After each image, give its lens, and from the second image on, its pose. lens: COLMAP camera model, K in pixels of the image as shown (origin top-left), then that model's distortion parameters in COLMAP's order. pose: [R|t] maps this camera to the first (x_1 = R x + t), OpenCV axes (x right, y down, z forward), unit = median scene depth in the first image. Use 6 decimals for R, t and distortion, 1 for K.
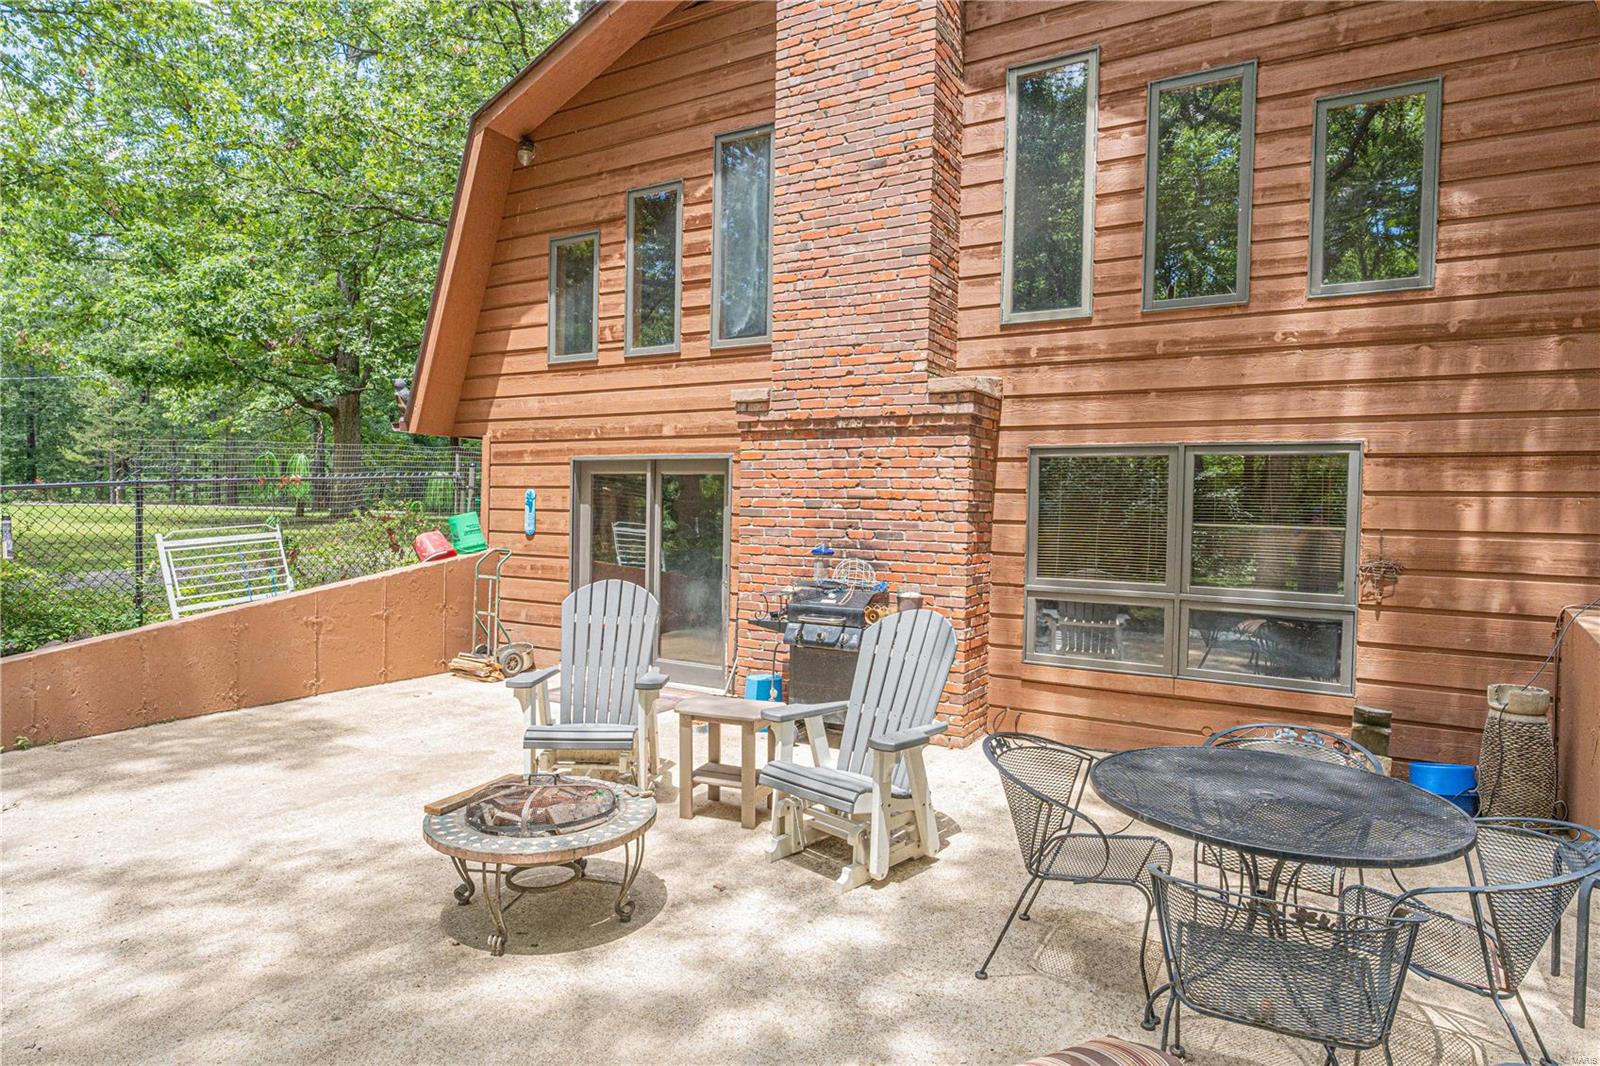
lens RADIAL K [[908.0, 0, 799.6], [0, 908.0, 527.5], [0, 0, 1]] dist [0.004176, 0.000694]
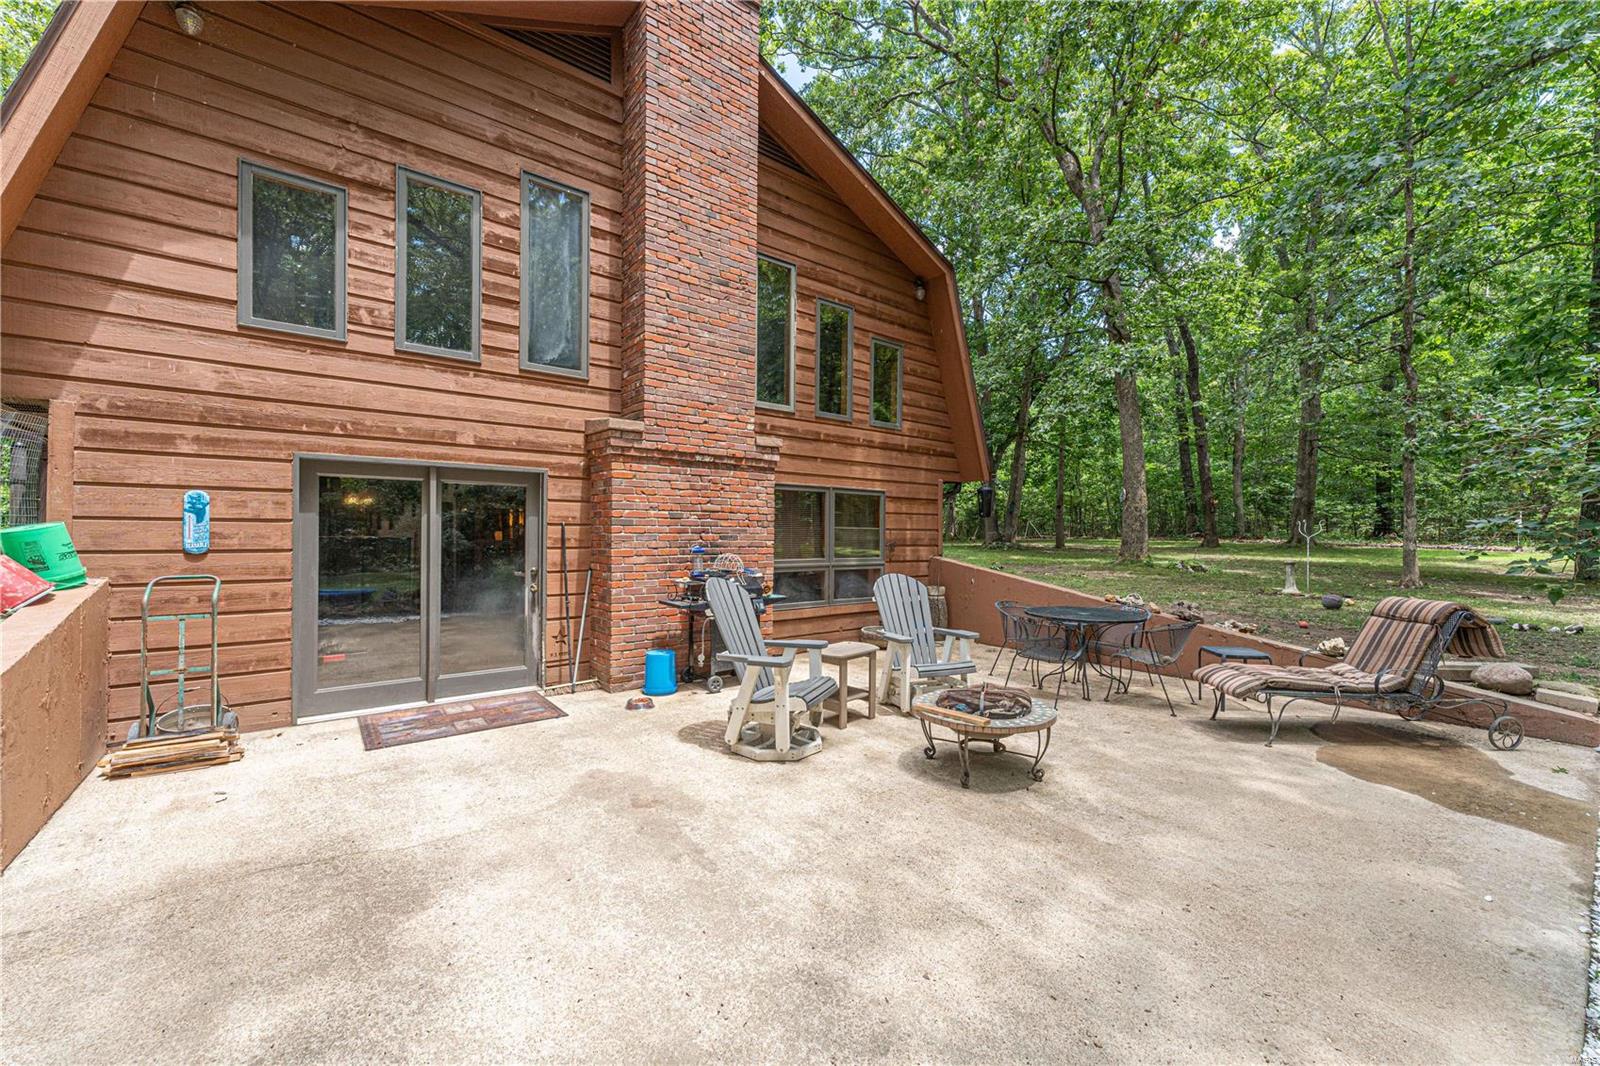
lens RADIAL K [[645.5, 0, 804.3], [0, 645.5, 535.9], [0, 0, 1]] dist [-0.000203, -0.000288]
pose [[0.348381, -0.021516, 0.937106, -0.794793], [0.017786, 0.999708, 0.016342, -0.007829], [-0.937184, 0.010974, 0.348662, 0.488552]]
